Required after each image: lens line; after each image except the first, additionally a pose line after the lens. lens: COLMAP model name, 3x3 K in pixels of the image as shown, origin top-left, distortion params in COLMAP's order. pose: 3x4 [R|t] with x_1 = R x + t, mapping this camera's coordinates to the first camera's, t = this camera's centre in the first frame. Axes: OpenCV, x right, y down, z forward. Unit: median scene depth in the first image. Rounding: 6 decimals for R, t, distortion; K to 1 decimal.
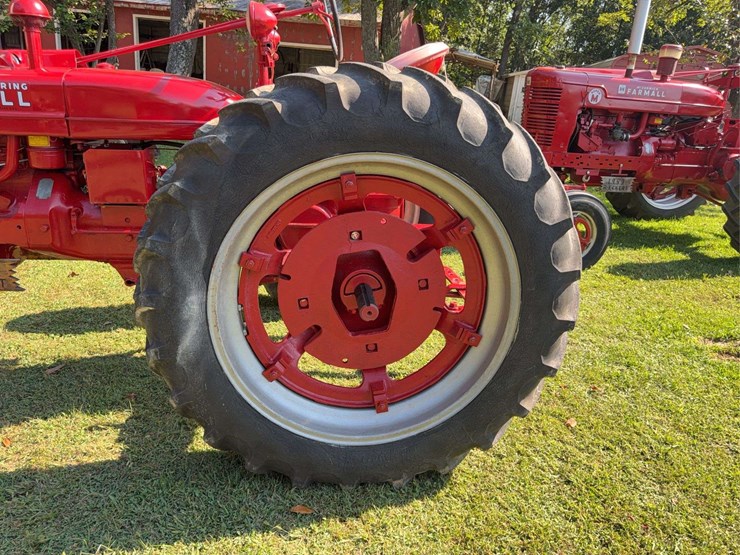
lens RADIAL K [[528.4, 0, 370.1], [0, 528.4, 274.8], [0, 0, 1]] dist [0.035592, -0.045031]
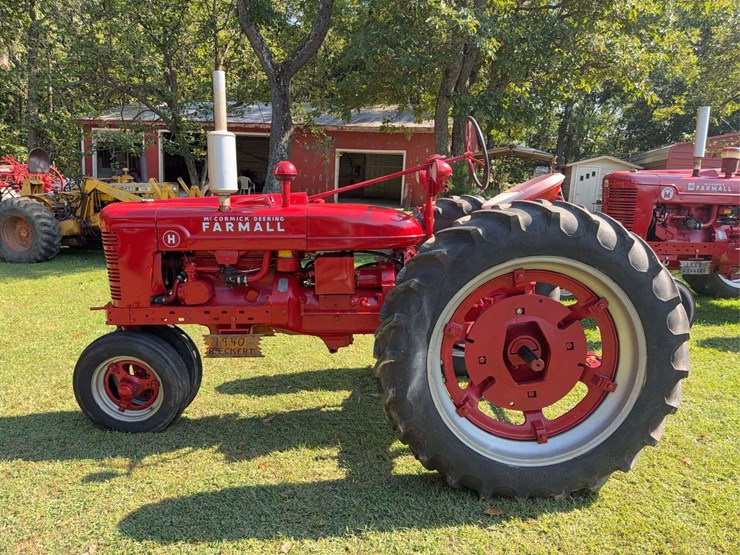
lens RADIAL K [[528.4, 0, 368.5], [0, 528.4, 275.8], [0, 0, 1]] dist [0.035592, -0.045031]
pose [[0.994013, -0.027795, -0.105666, -0.269589], [0.010468, 0.986878, -0.161125, 0.054792], [0.108758, 0.159055, 0.981261, -0.454209]]
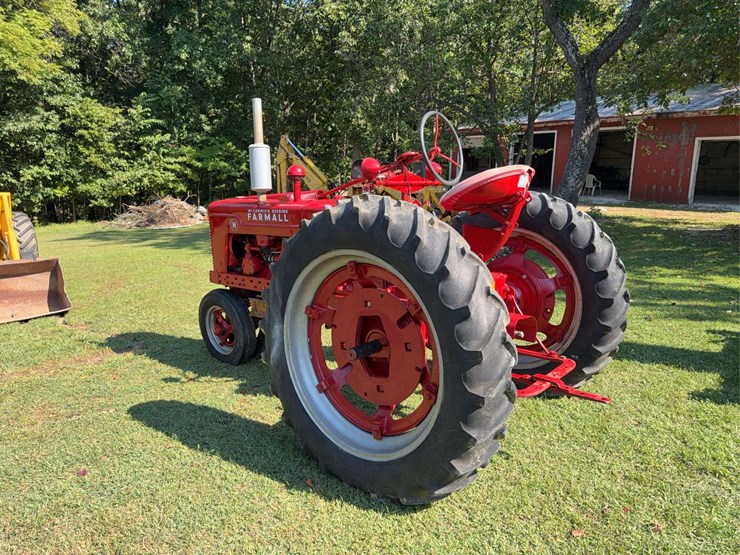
lens RADIAL K [[528.4, 0, 376.5], [0, 528.4, 270.4], [0, 0, 1]] dist [0.035592, -0.045031]
pose [[0.686803, 0.055024, -0.724758, 0.994979], [-0.188125, 0.976610, -0.104128, -0.017209], [0.702076, 0.207861, 0.681090, -0.005903]]
